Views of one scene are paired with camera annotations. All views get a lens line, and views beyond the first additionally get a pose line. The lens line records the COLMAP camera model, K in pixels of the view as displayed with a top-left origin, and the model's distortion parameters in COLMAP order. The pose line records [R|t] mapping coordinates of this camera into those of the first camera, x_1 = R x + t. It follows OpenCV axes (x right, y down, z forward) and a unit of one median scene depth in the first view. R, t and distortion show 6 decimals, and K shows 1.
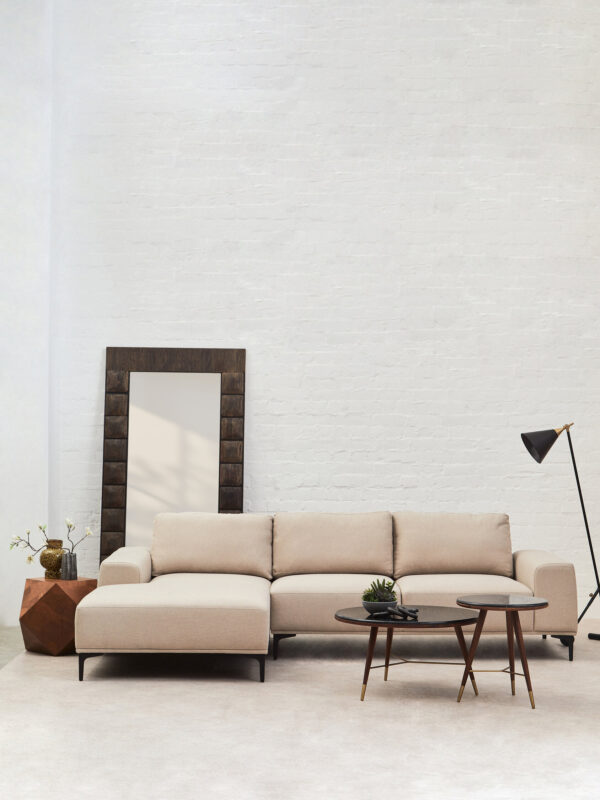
lens RADIAL K [[1143.3, 0, 300.1], [0, 1143.3, 396.9], [0, 0, 1]] dist [-0.016744, 0.000000]
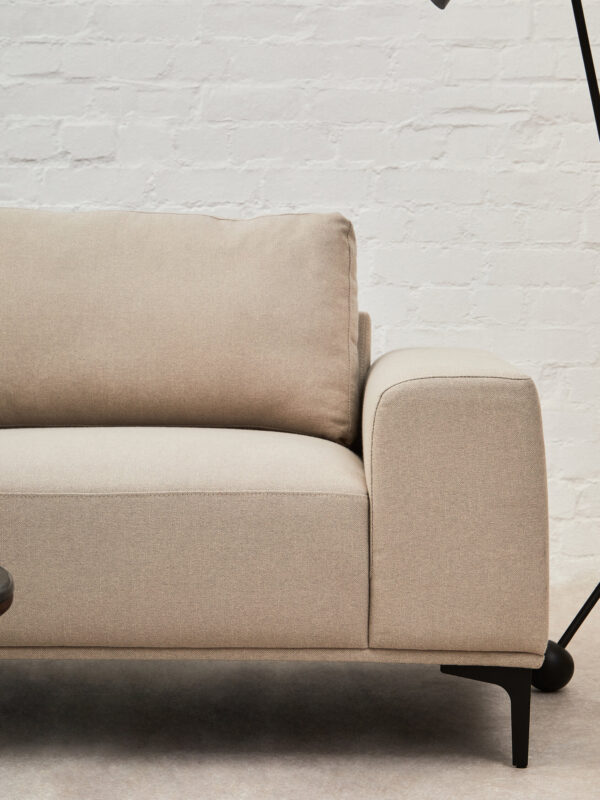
lens RADIAL K [[1808.5, 0, 299.1], [0, 1808.5, 399.9], [0, 0, 1]] dist [-0.041329, 0.000000]
pose [[0.999688, 0.007442, -0.023825, 0.203464], [-0.004833, 0.994166, 0.107751, 0.112498], [0.024488, -0.107602, 0.993892, 0.632639]]
